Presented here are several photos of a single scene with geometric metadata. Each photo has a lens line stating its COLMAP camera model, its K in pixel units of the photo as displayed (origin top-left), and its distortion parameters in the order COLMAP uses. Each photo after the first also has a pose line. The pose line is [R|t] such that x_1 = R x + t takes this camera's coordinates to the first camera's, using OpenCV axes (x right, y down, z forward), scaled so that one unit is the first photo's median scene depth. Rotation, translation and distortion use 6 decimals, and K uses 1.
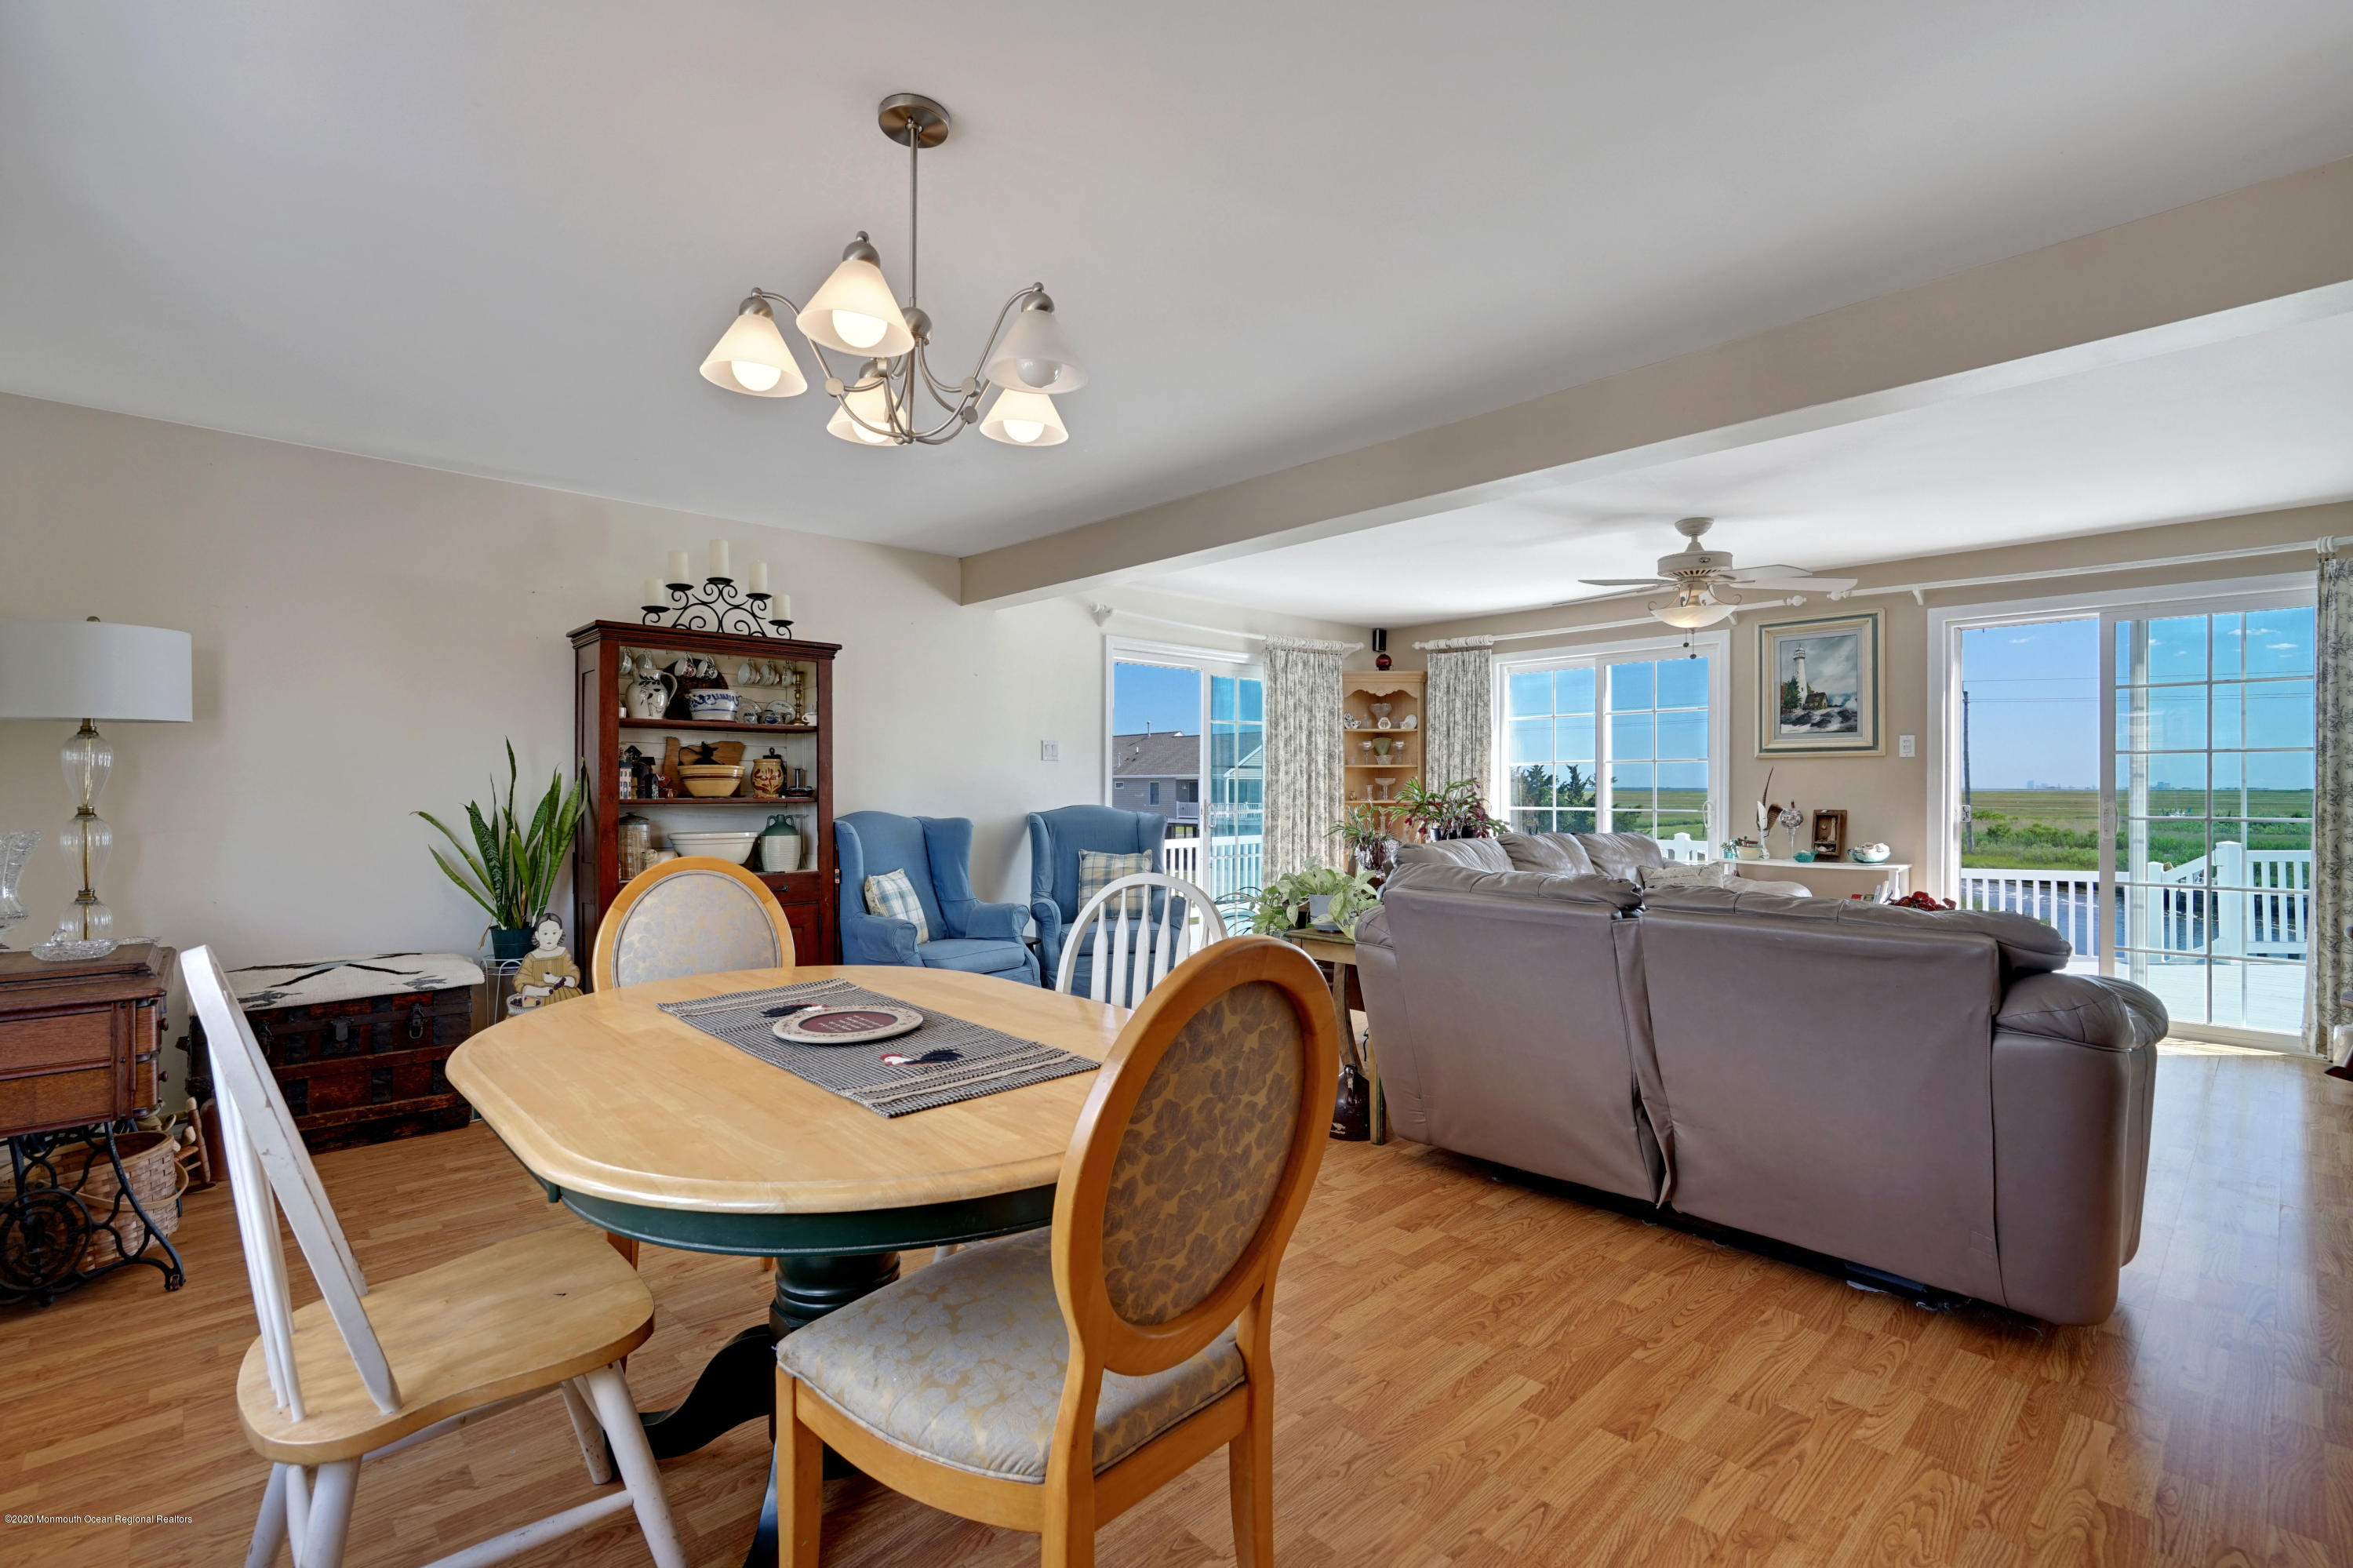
lens RADIAL K [[1057.2, 0, 1178.0], [0, 1057.2, 783.2], [0, 0, 1]] dist [-0.005199, 0.002939]
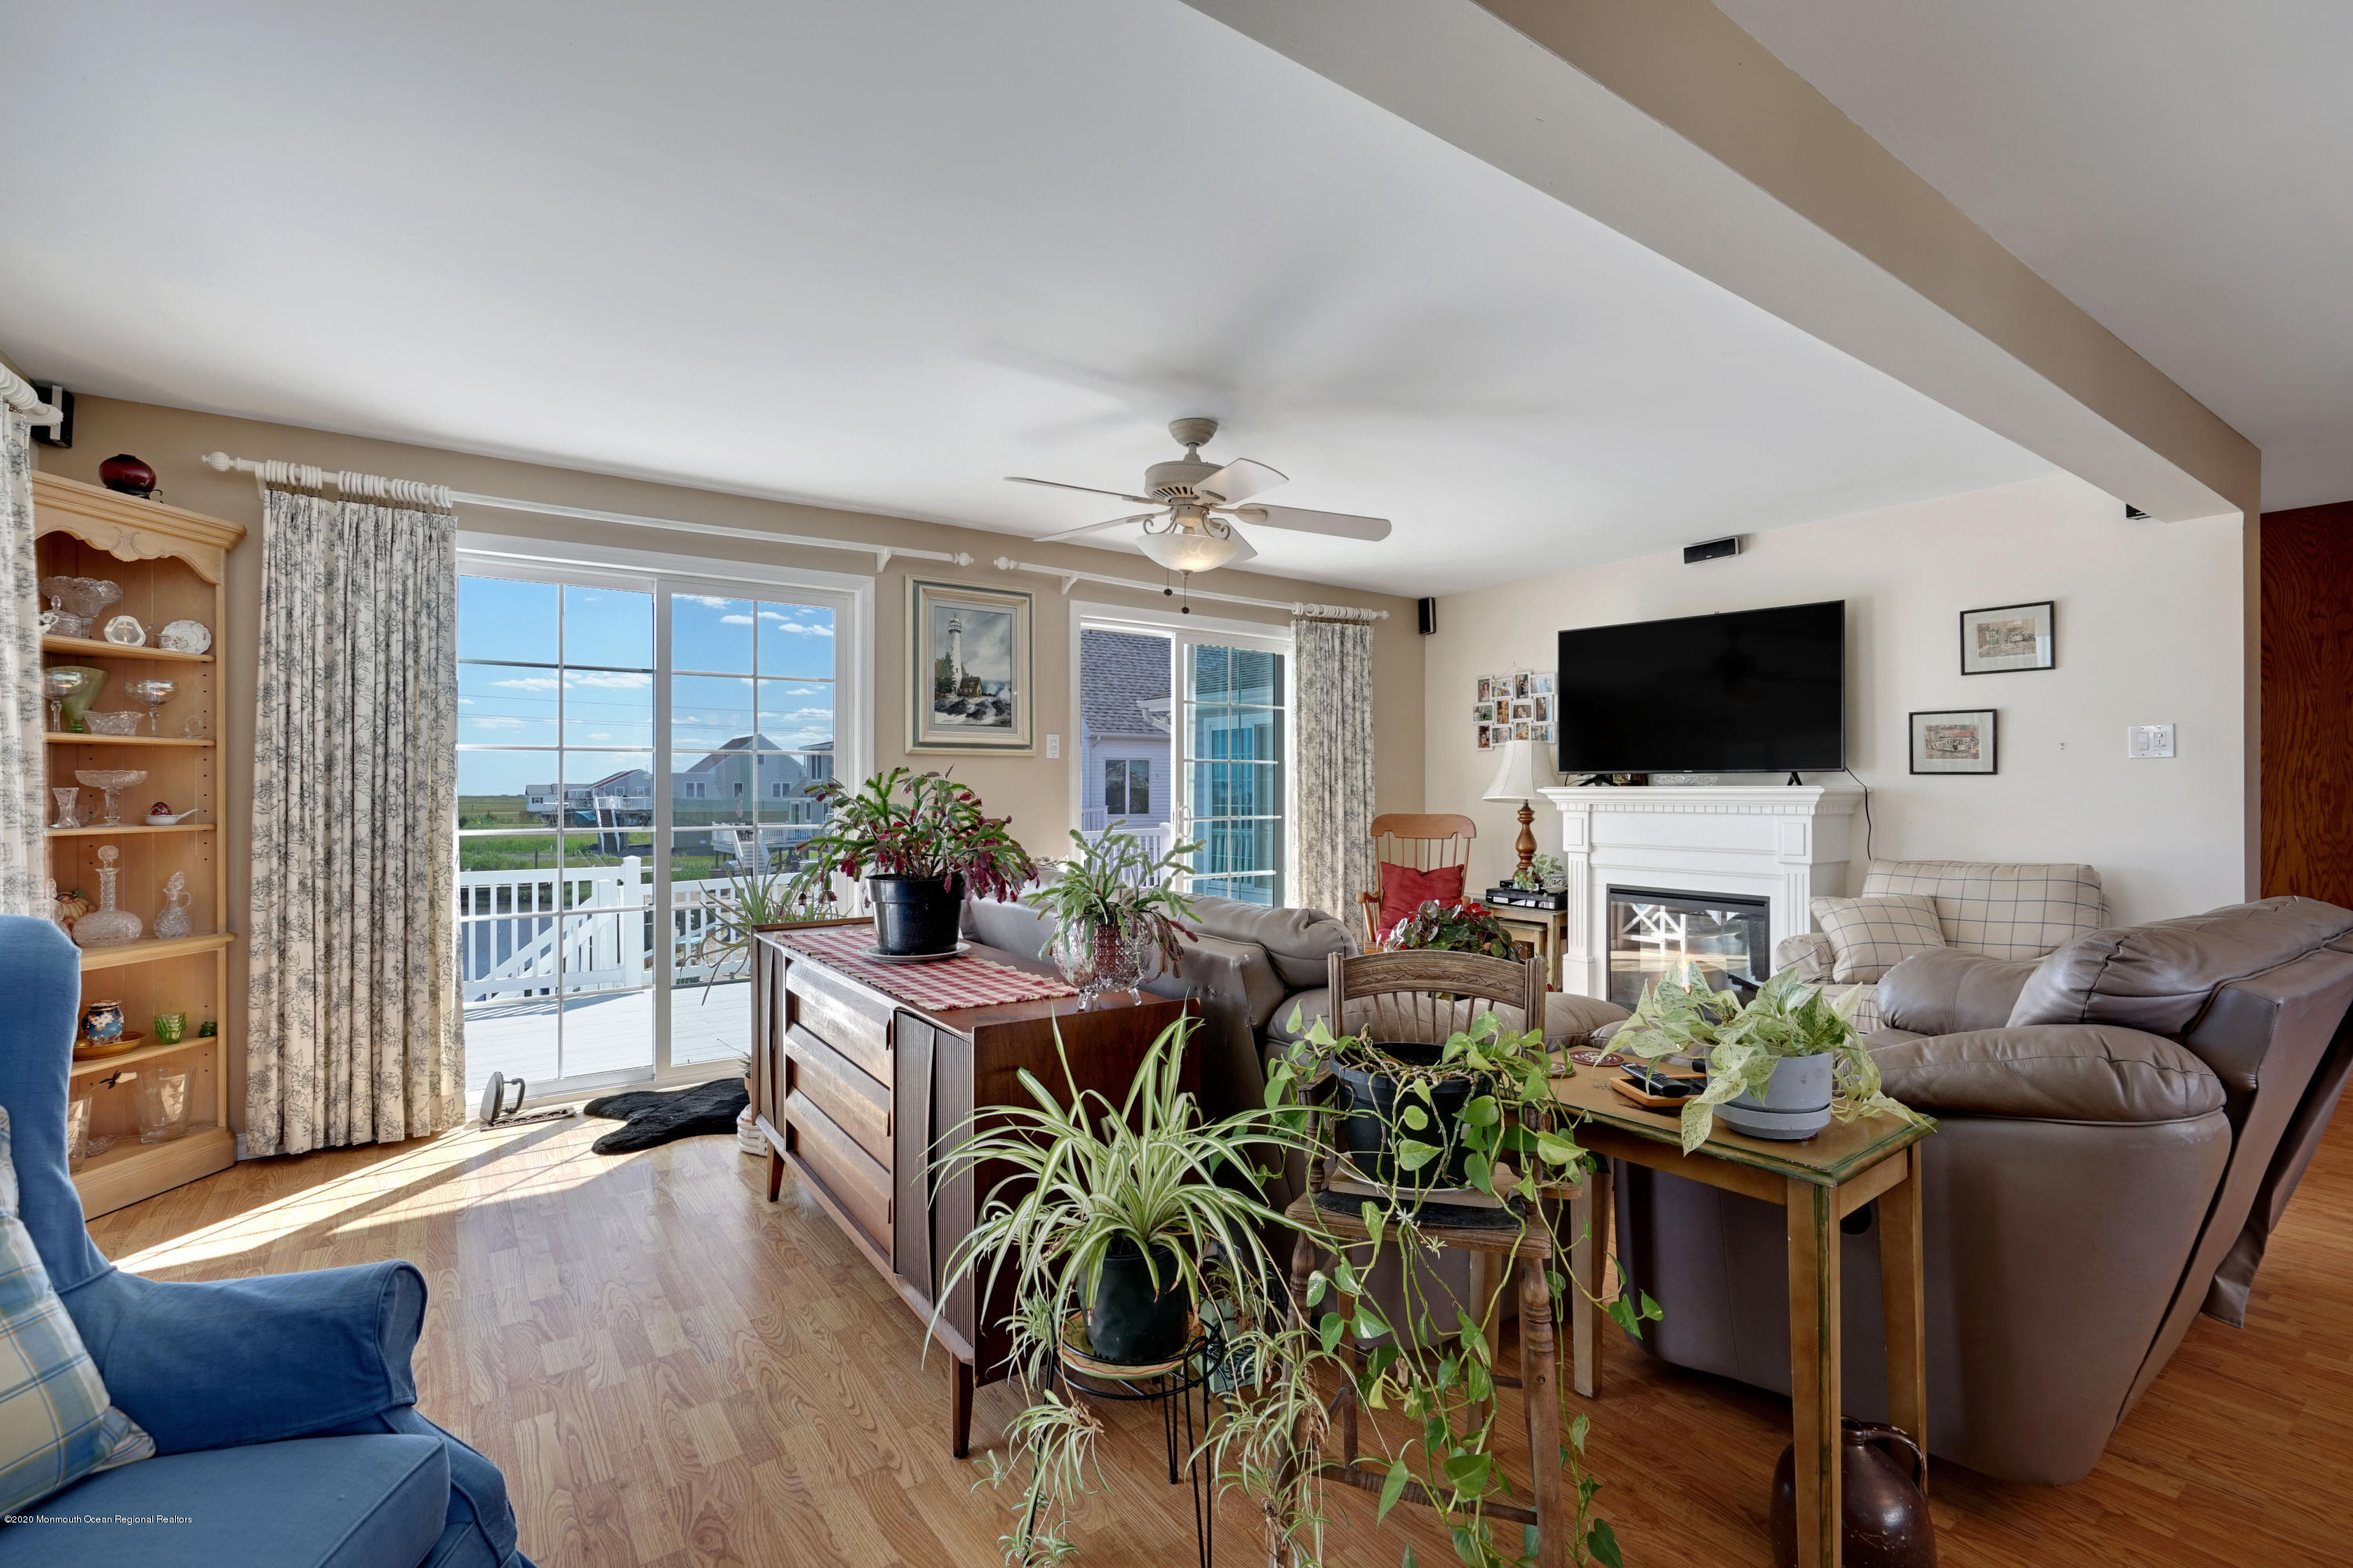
lens RADIAL K [[1057.2, 0, 1178.0], [0, 1057.2, 783.2], [0, 0, 1]] dist [-0.005199, 0.002939]
pose [[0.133045, 0.006312, 0.991090, -0.191012], [-0.003130, 0.999977, -0.005948, 0.001589], [-0.991105, -0.002311, 0.133062, 0.745855]]
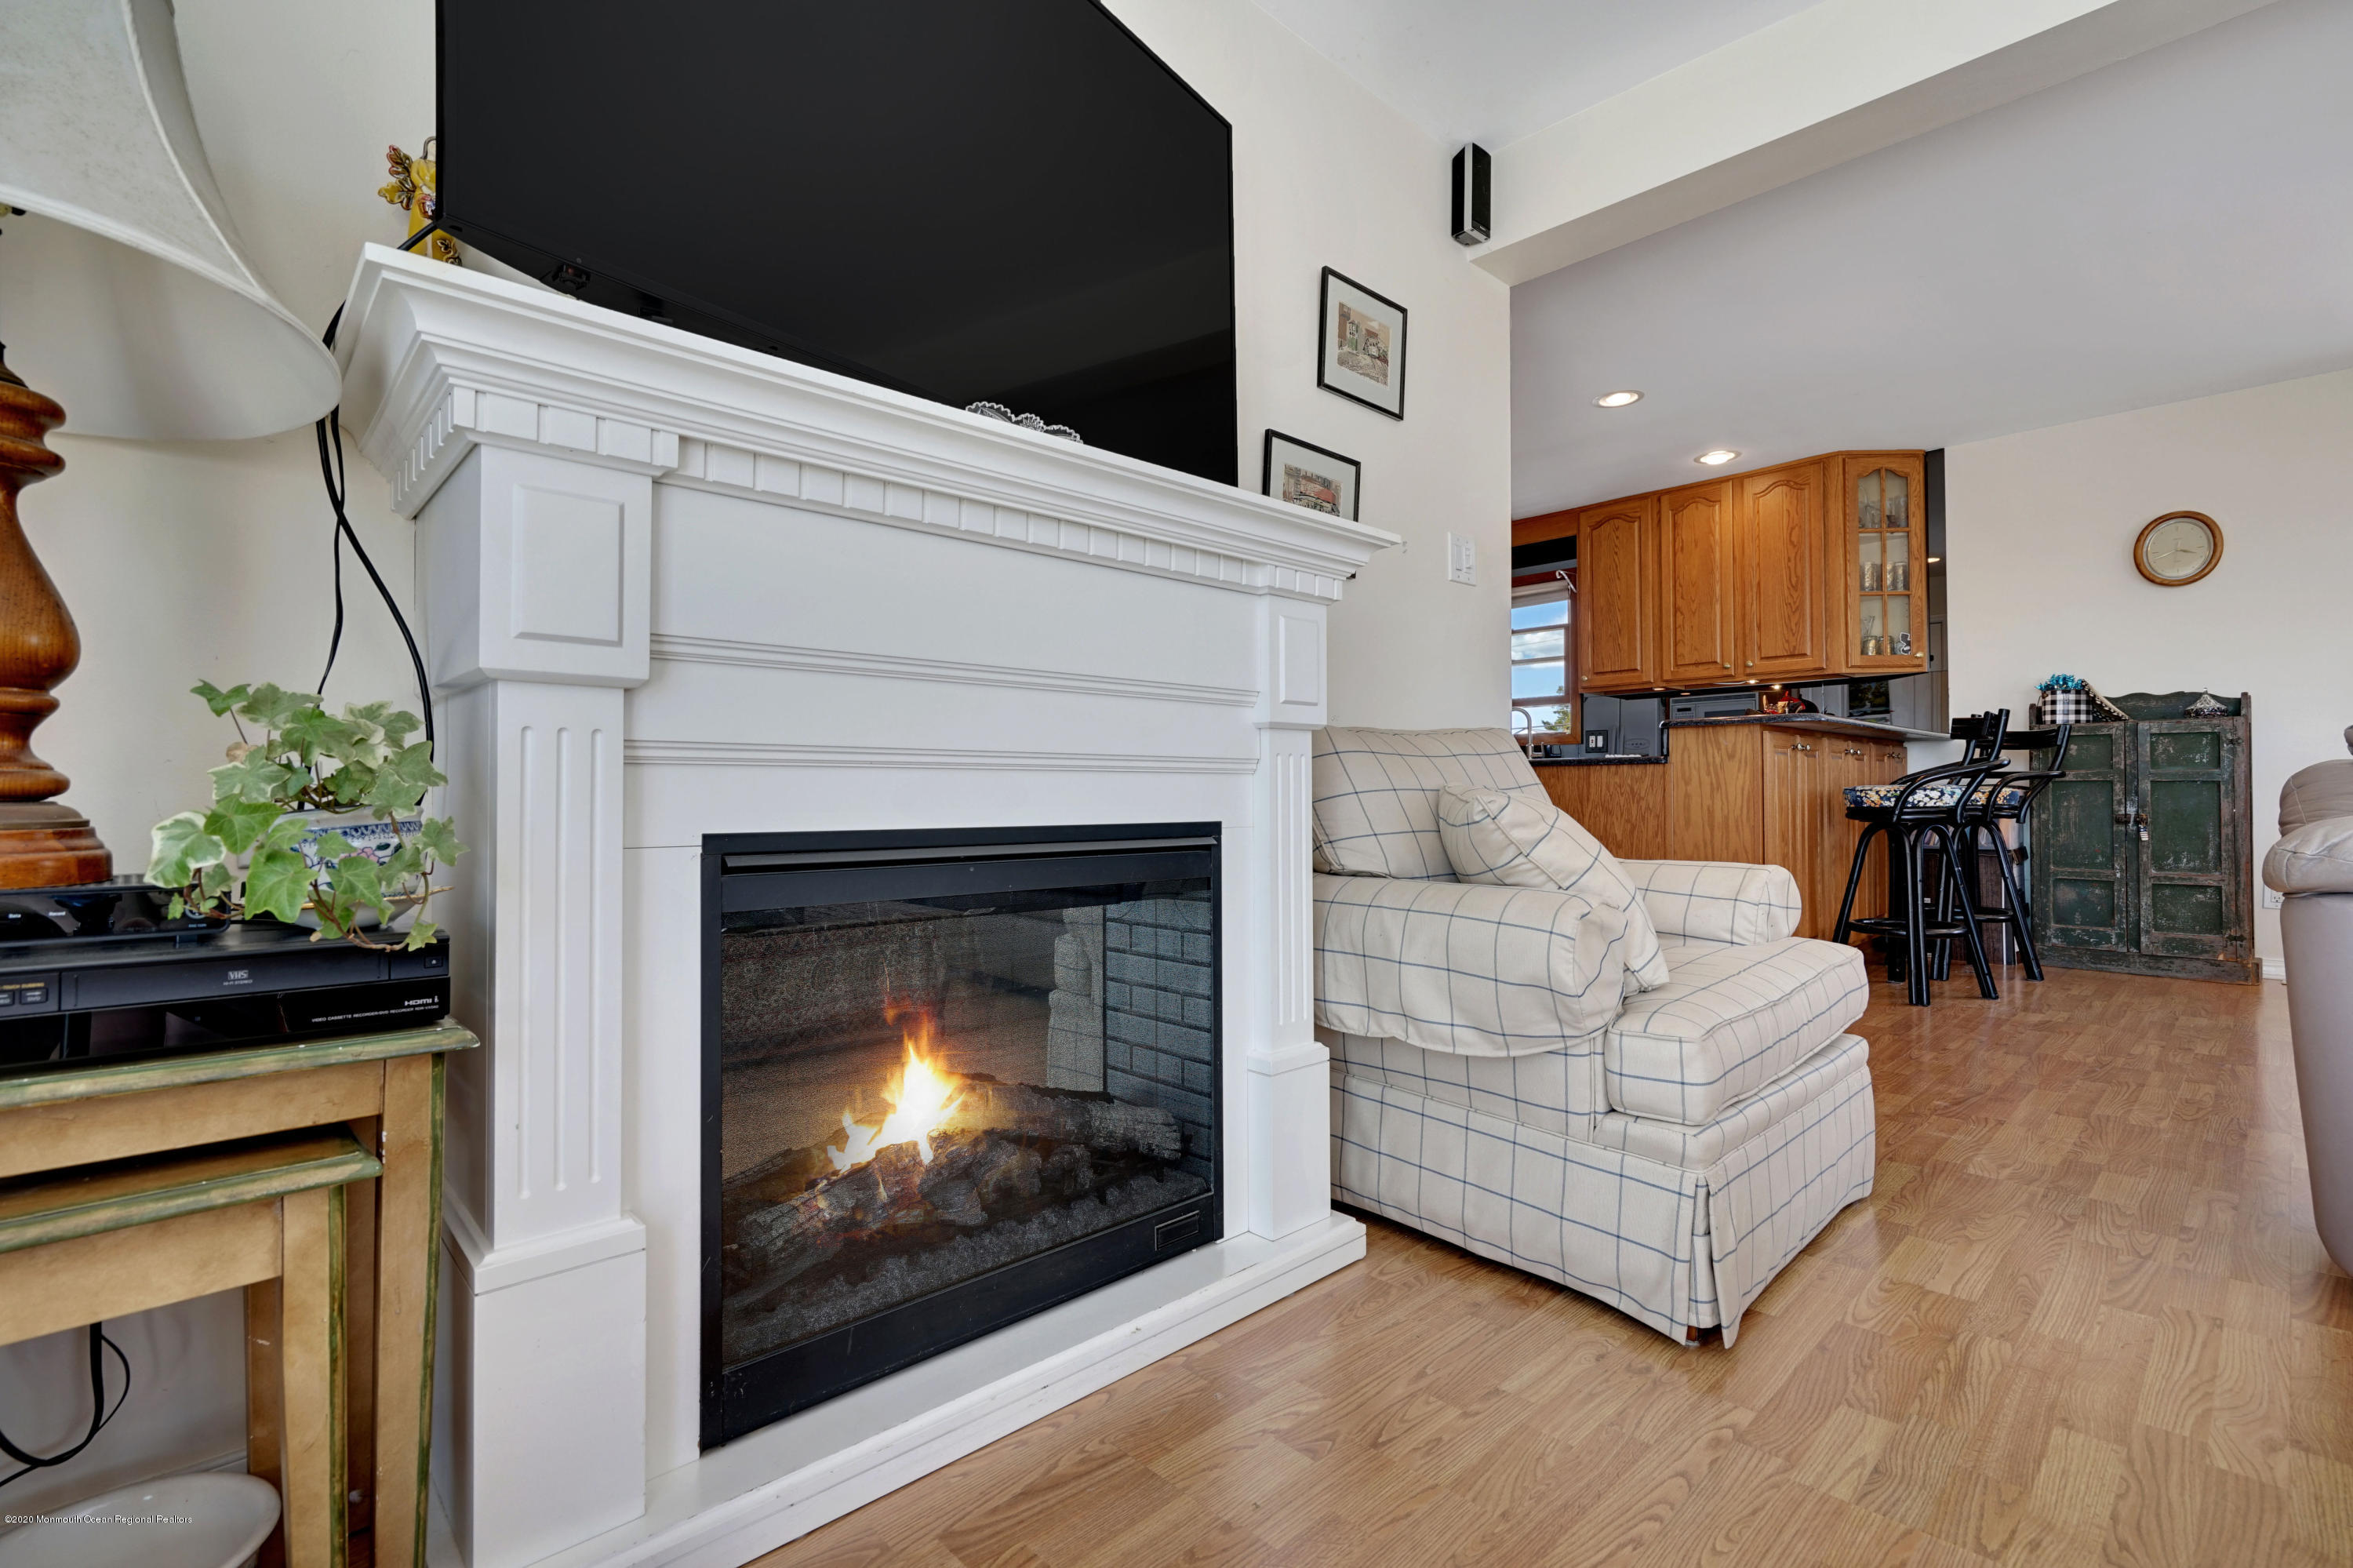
lens RADIAL K [[1057.2, 0, 1178.0], [0, 1057.2, 783.2], [0, 0, 1]] dist [-0.005199, 0.002939]
pose [[-0.999992, 0.002483, -0.002983, 0.679675], [0.002515, 0.999939, -0.010791, 0.074327], [0.002956, -0.010798, -0.999937, 0.695741]]
